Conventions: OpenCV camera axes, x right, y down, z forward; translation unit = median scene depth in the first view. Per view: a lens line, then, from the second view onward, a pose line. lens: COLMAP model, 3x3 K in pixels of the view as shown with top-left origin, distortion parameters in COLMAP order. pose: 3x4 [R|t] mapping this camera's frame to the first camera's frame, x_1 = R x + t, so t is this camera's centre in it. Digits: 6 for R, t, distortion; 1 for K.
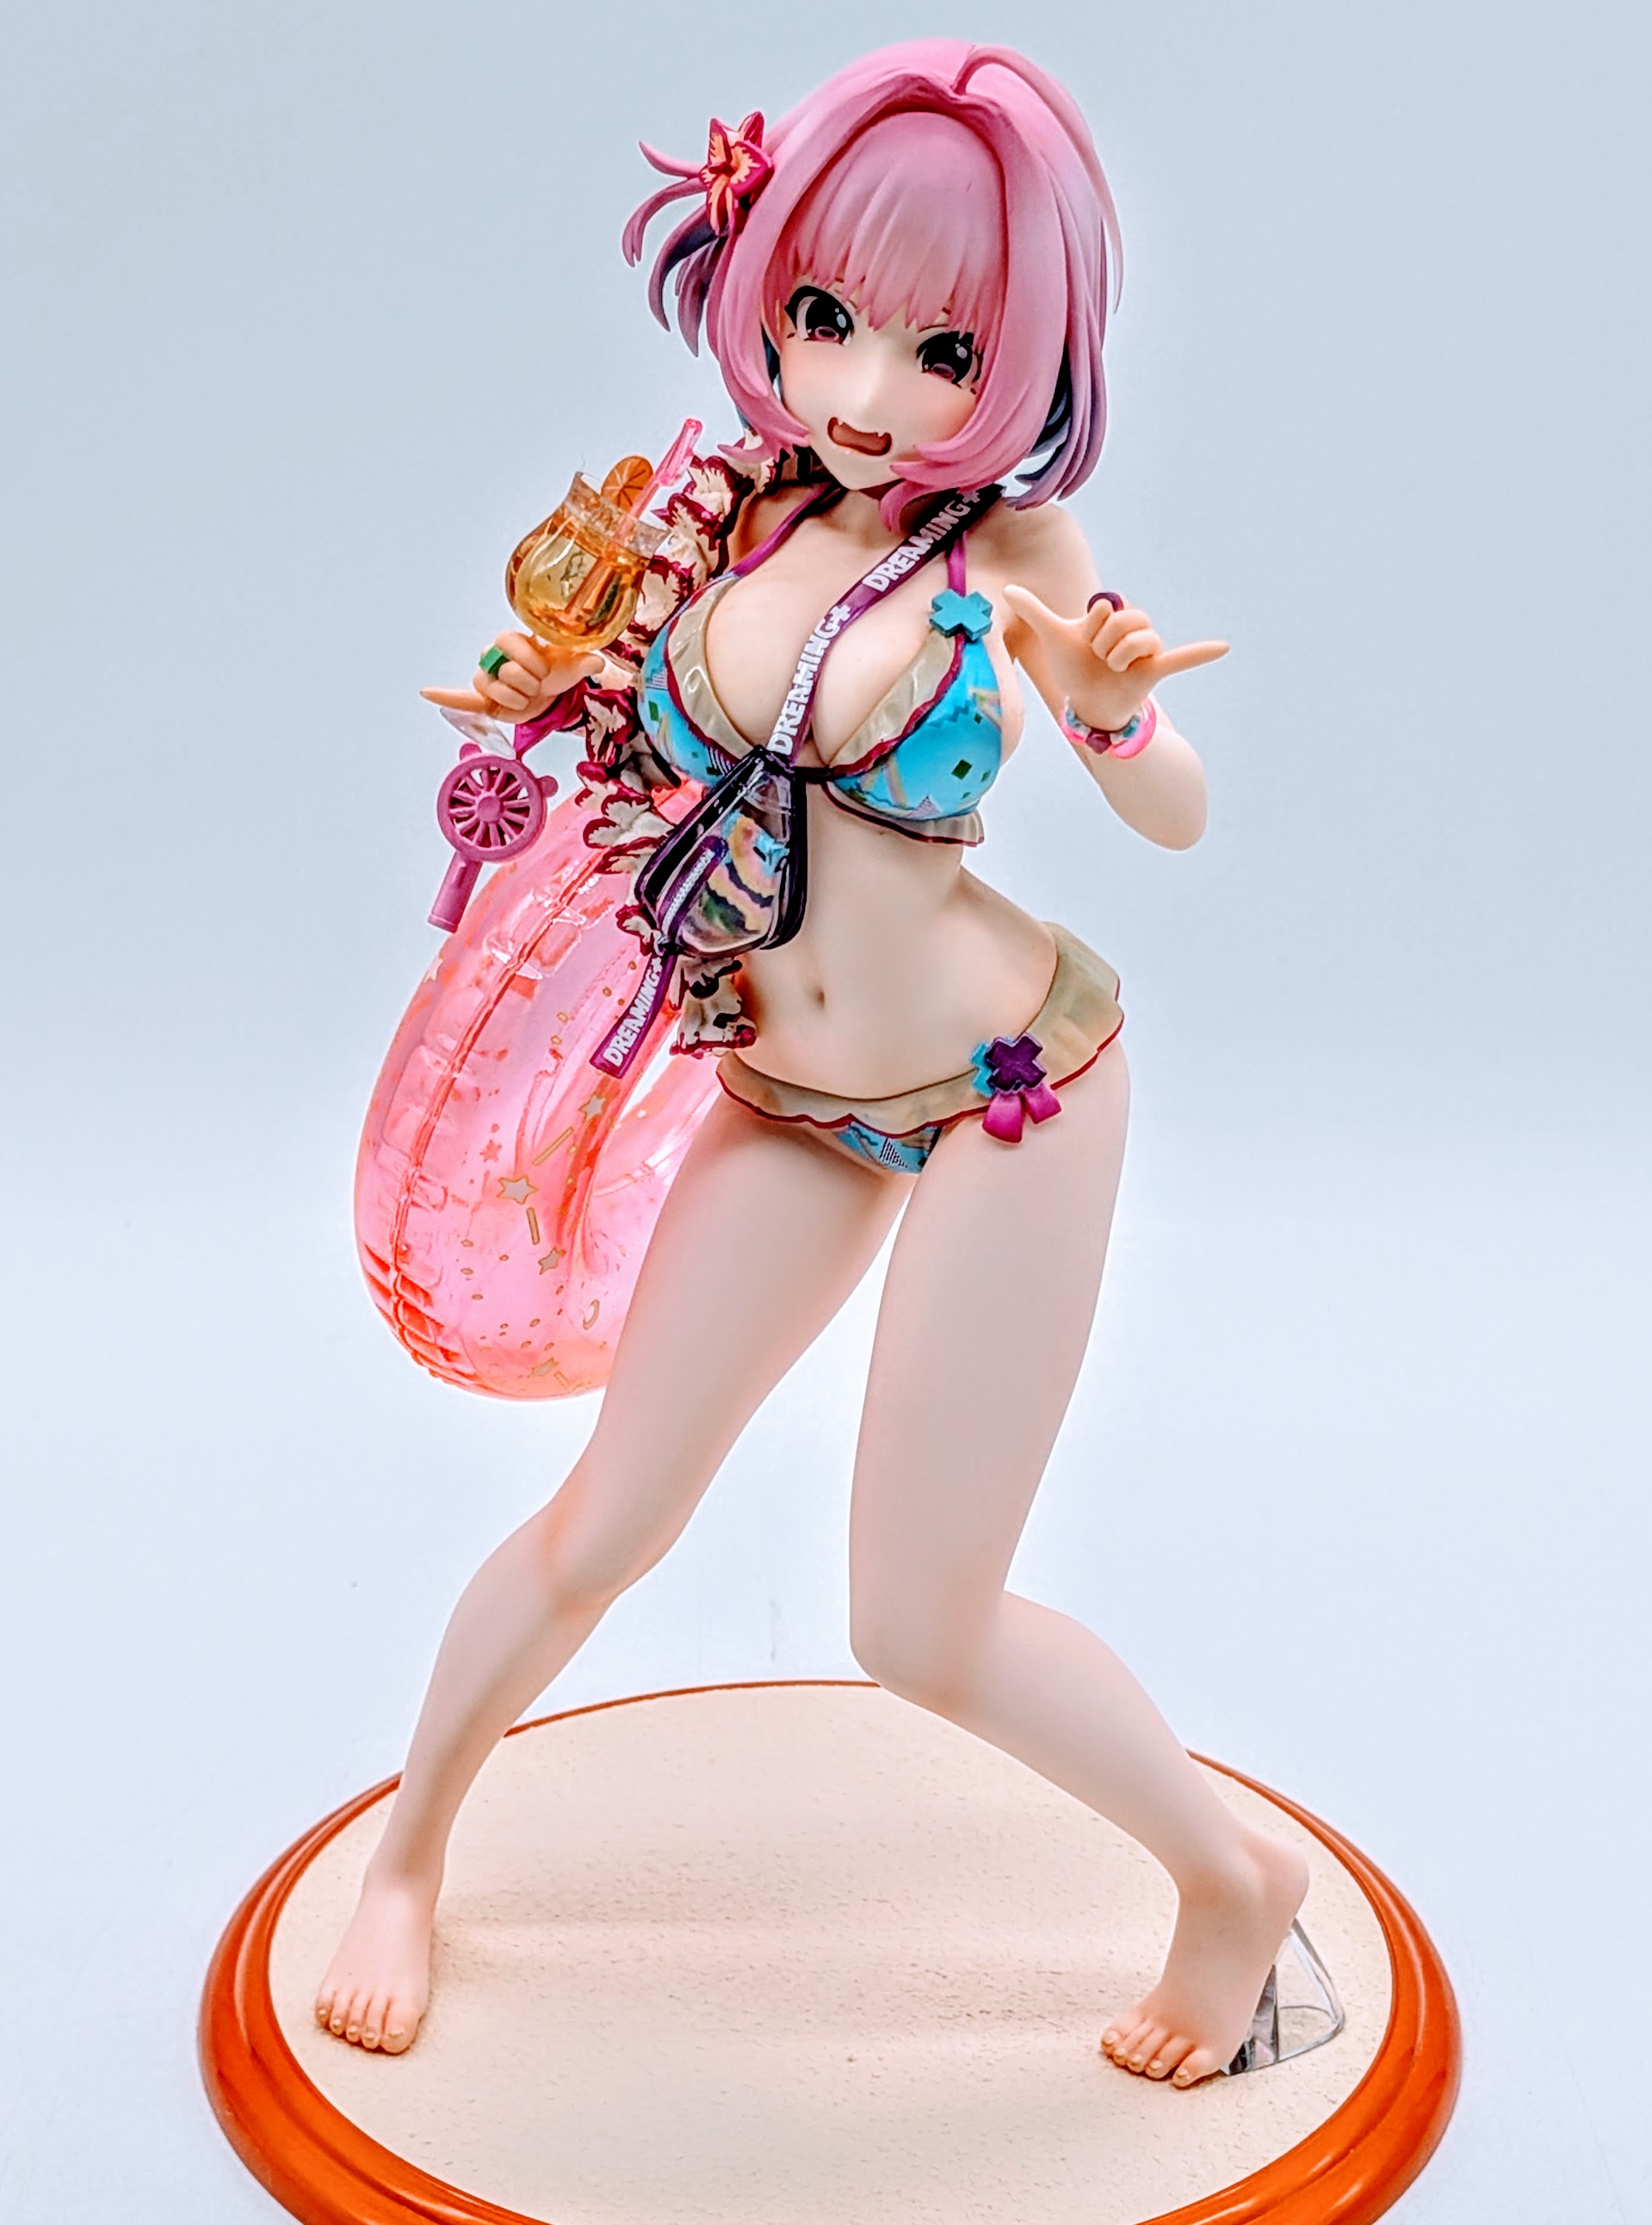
lens RADIAL K [[4524.9, 0, 816.3], [0, 4524.9, 1263.4], [0, 0, 1]] dist [0.077811, 0.000000]
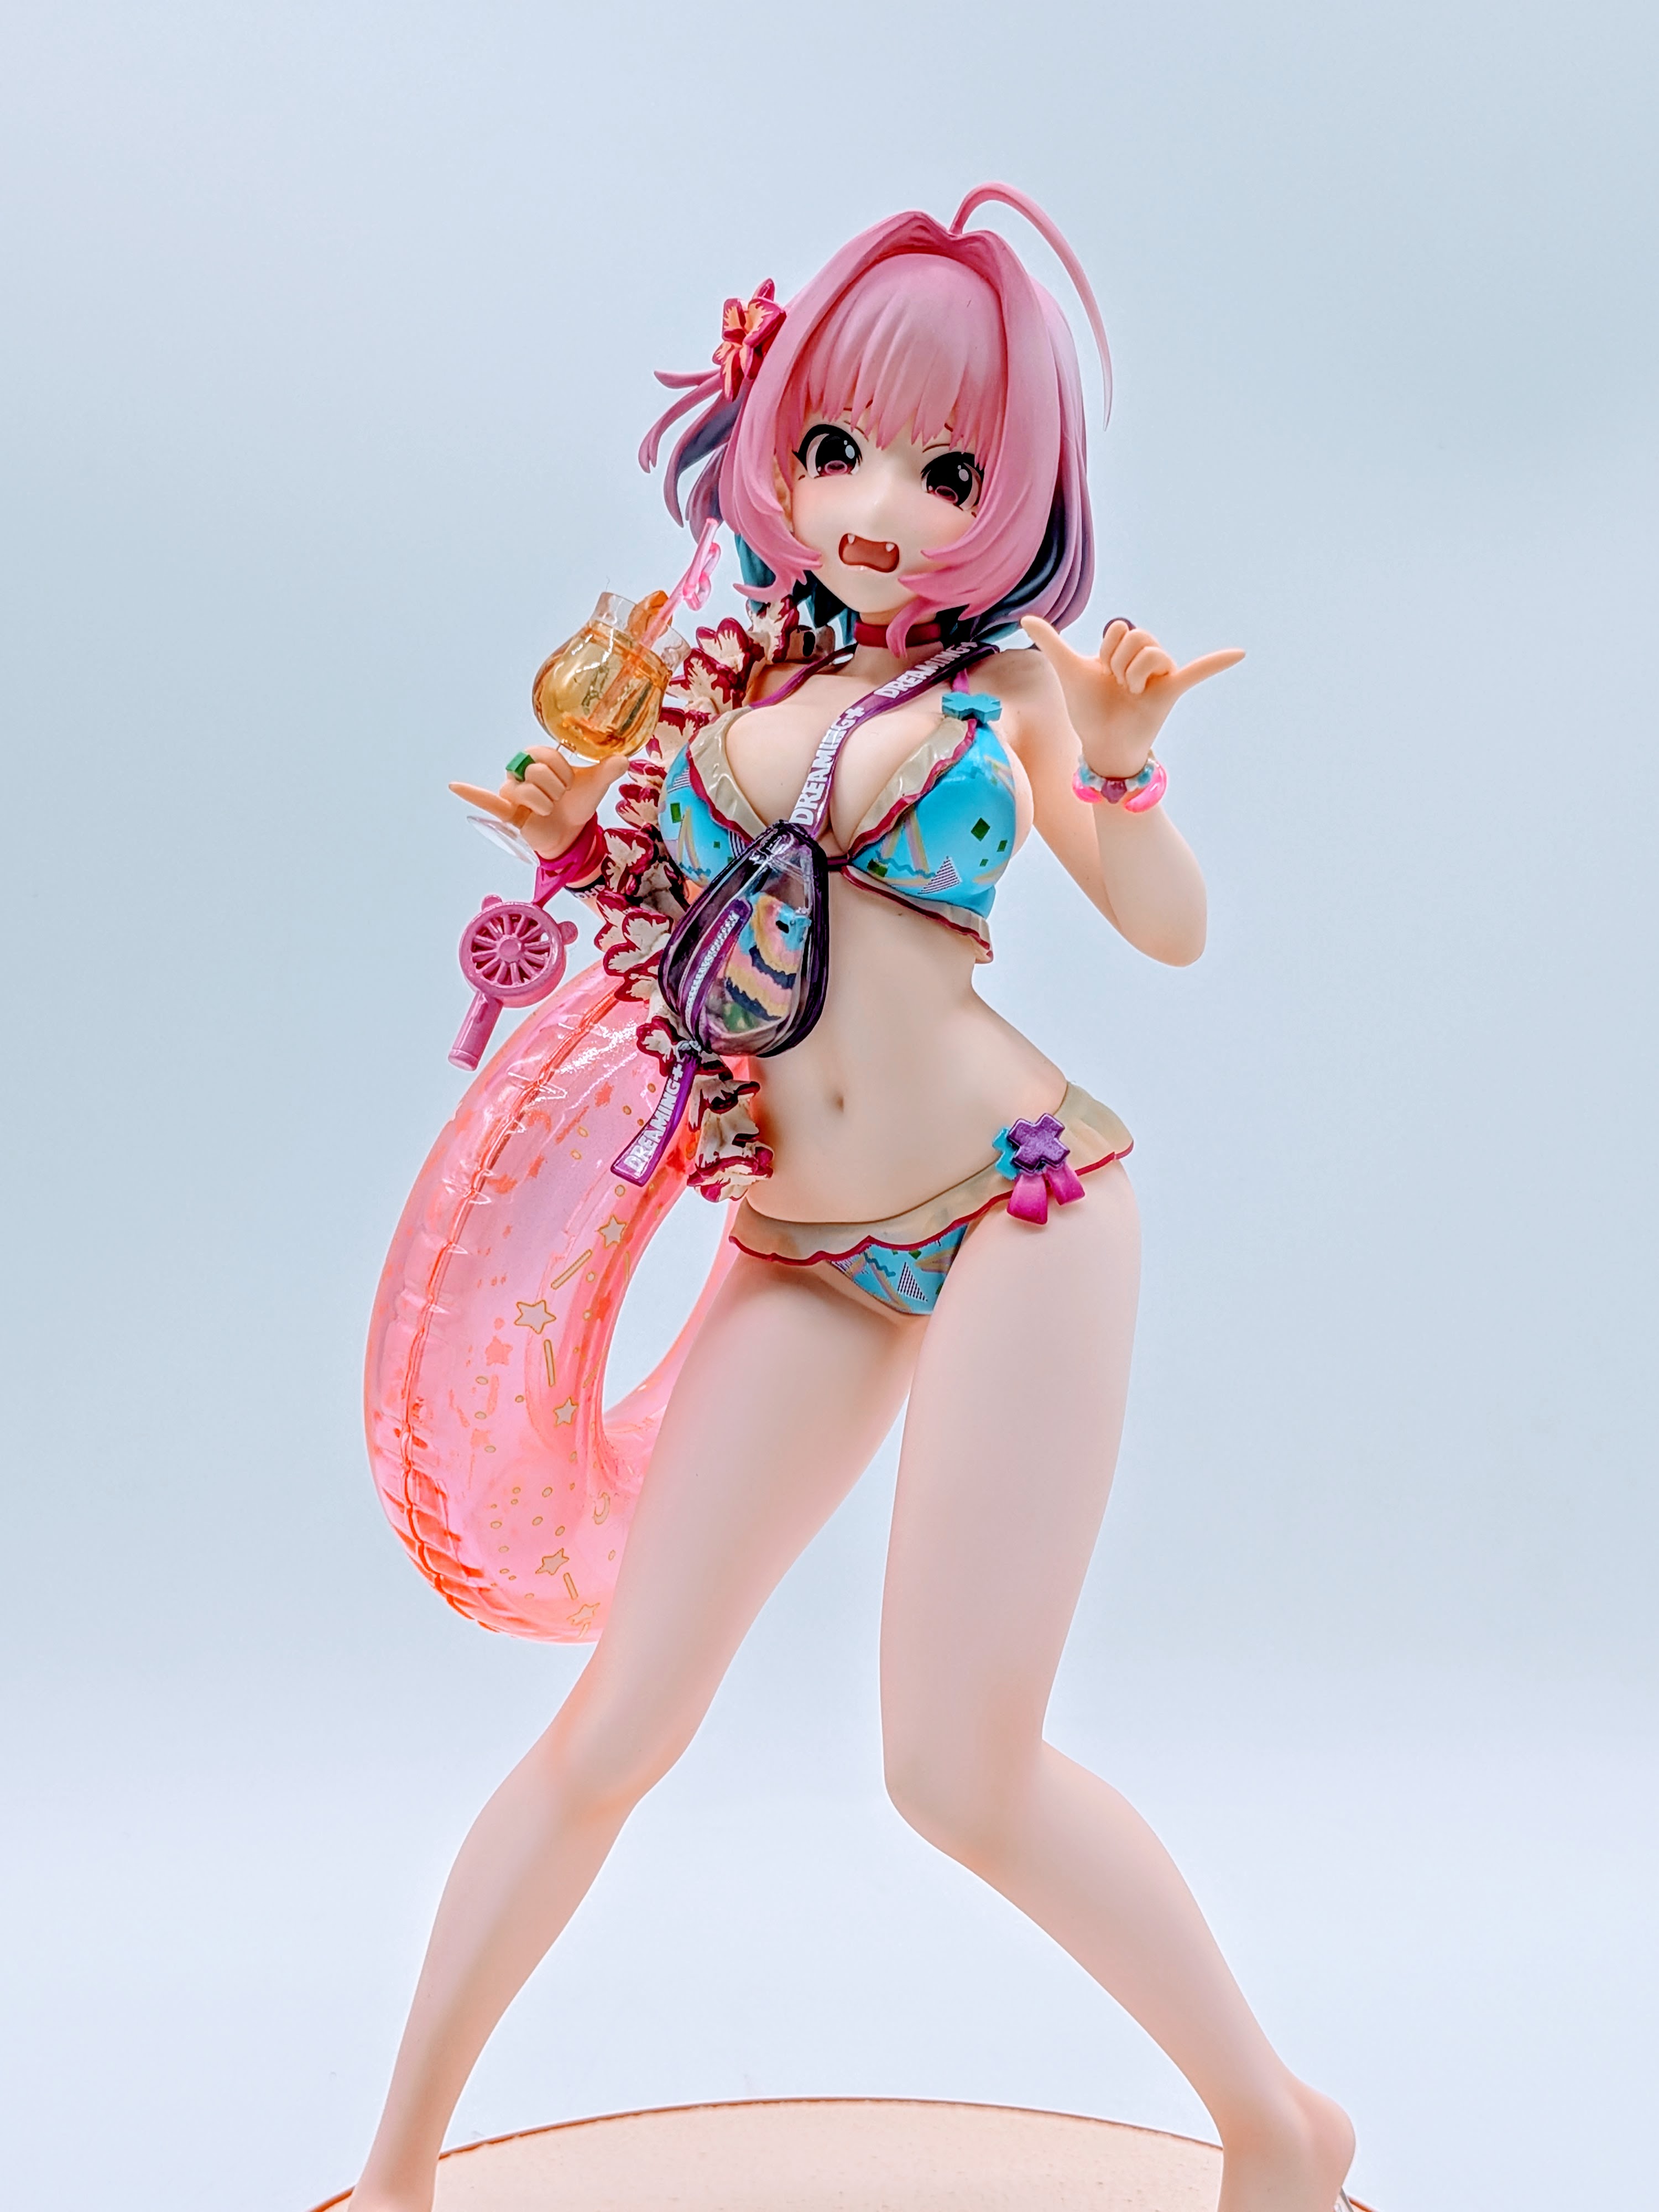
lens RADIAL K [[3271.2, 0, 847.6], [0, 3271.2, 1139.4], [0, 0, 1]] dist [0.068580, 0.000000]
pose [[0.998110, -0.010246, 0.060599, -0.042493], [0.032275, 0.926481, -0.374956, 0.227311], [-0.052302, 0.376203, 0.925060, 0.333198]]
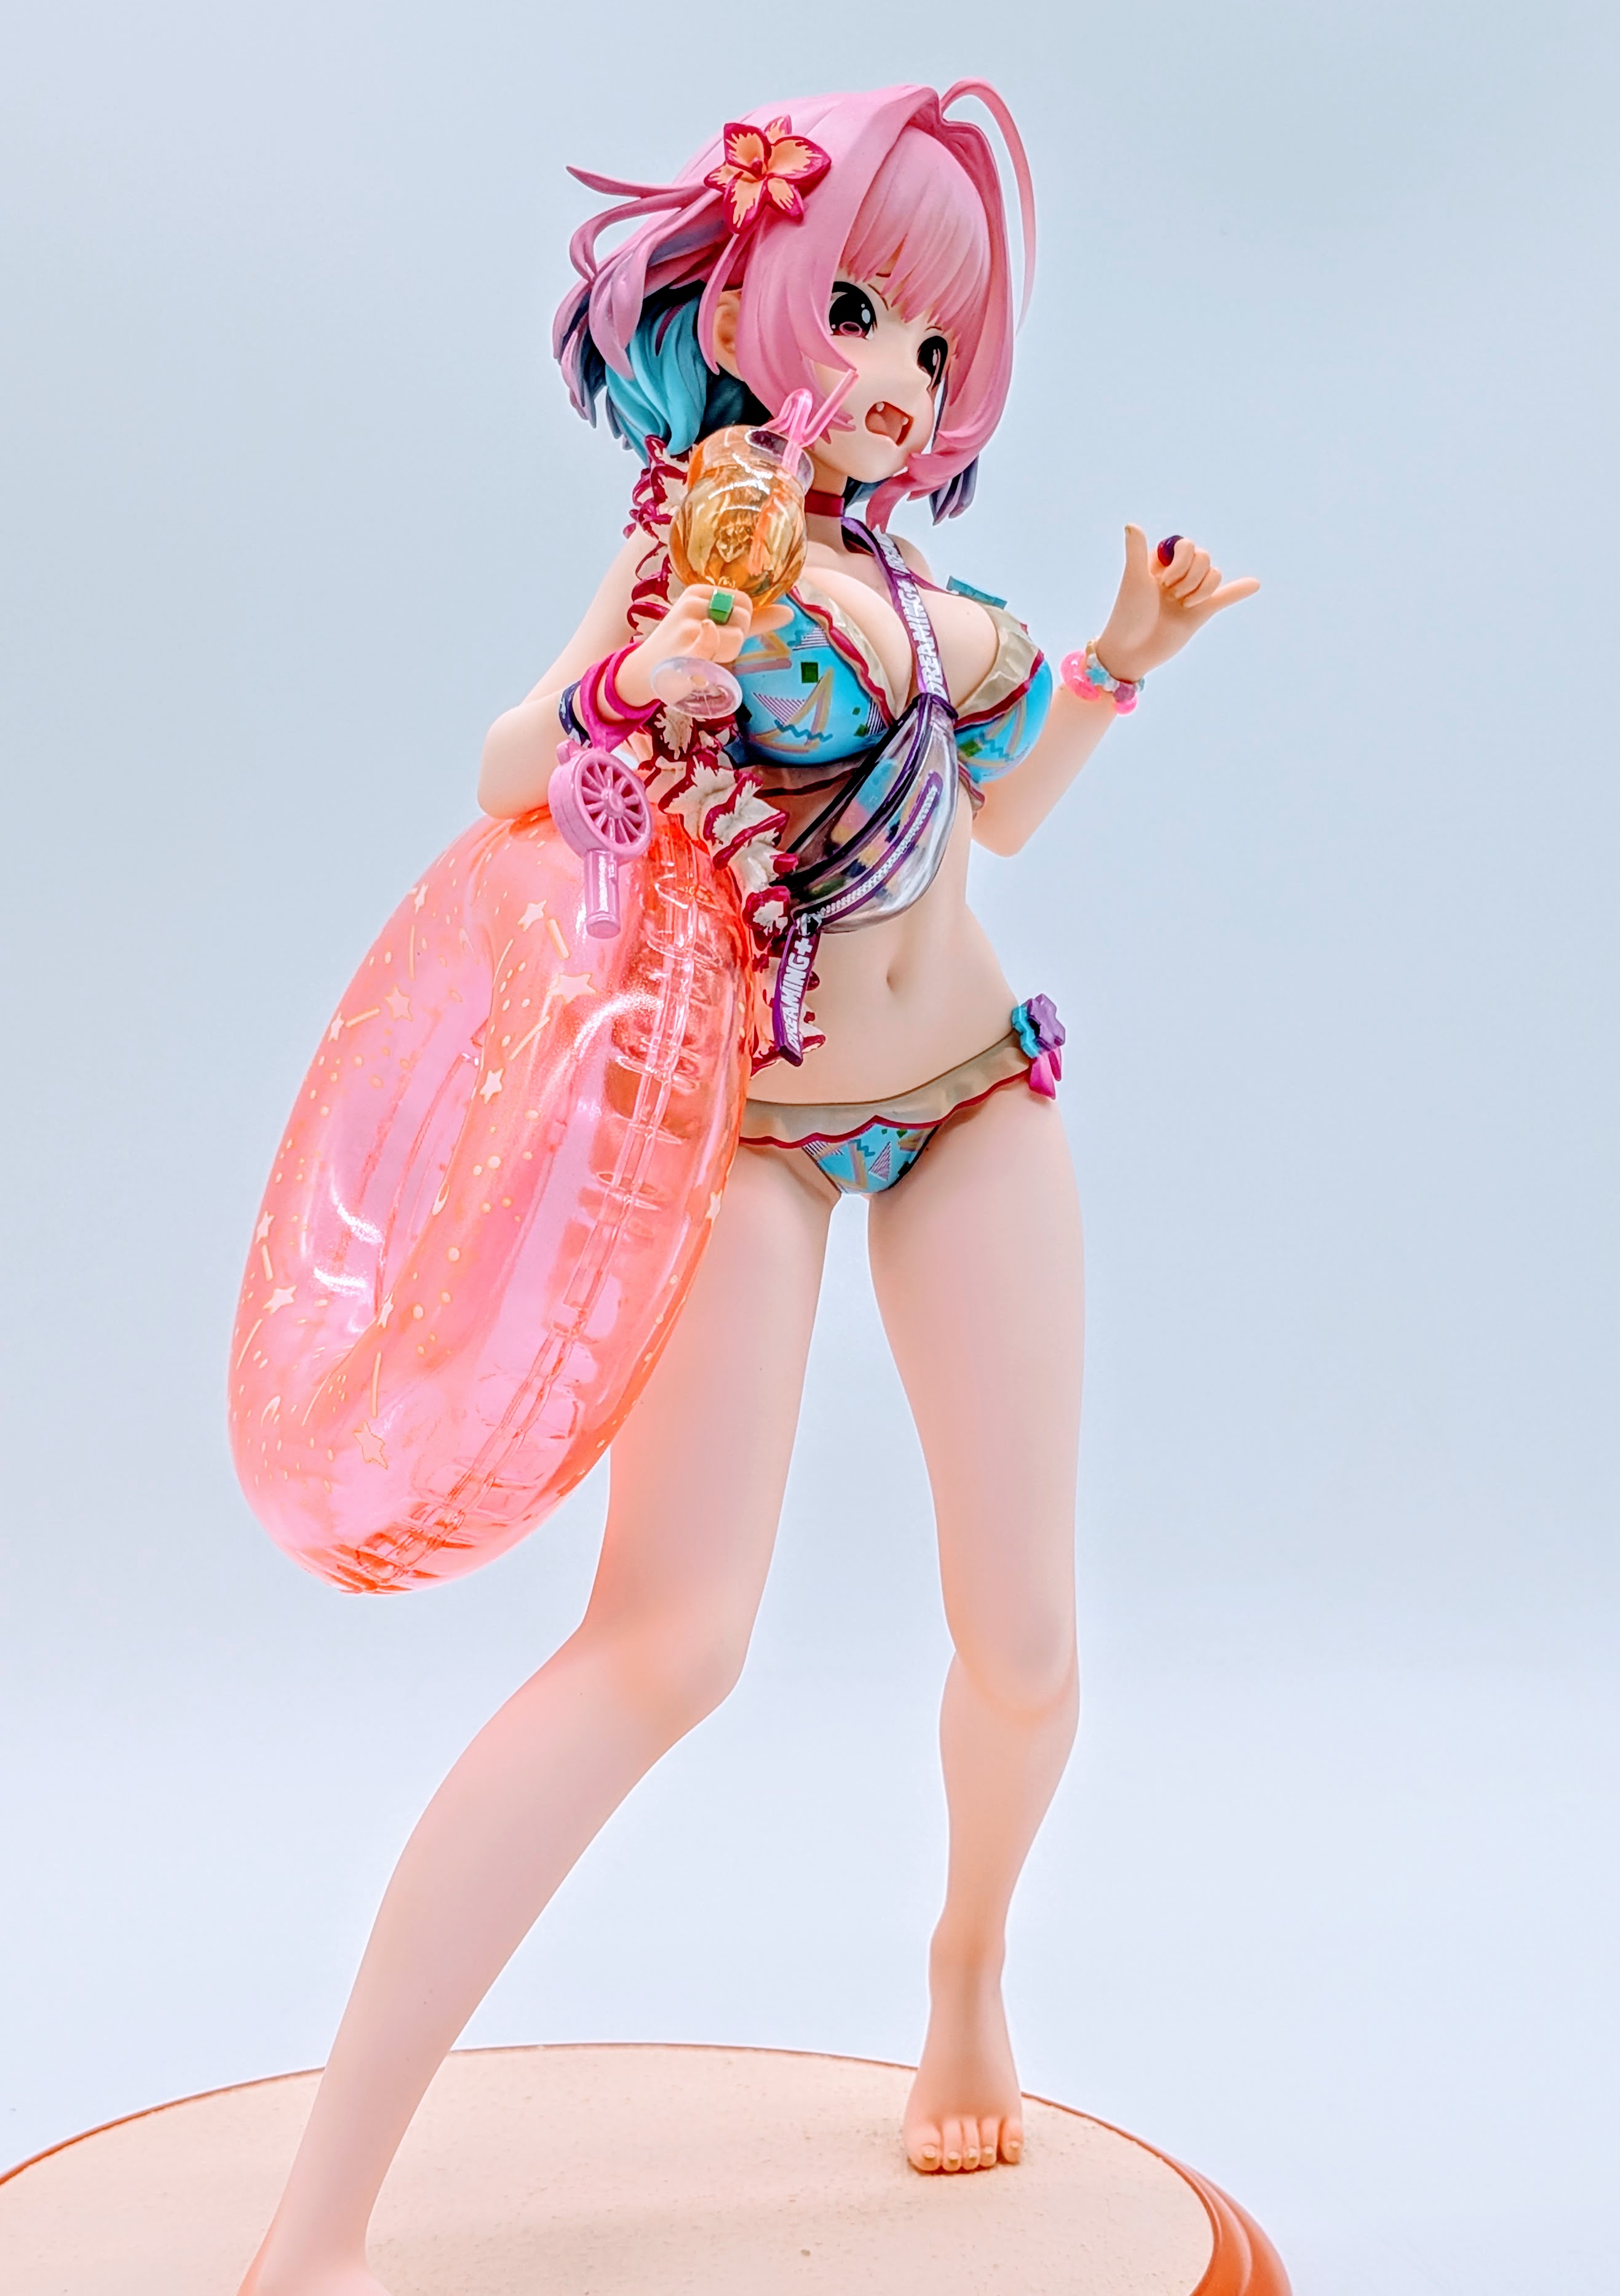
lens RADIAL K [[3612.5, 0, 840.1], [0, 3612.5, 1117.0], [0, 0, 1]] dist [0.068377, 0.000000]
pose [[0.491879, -0.028807, 0.870187, -0.712999], [0.330805, 0.930686, -0.156180, 0.091818], [-0.805371, 0.364684, 0.467314, 0.659924]]
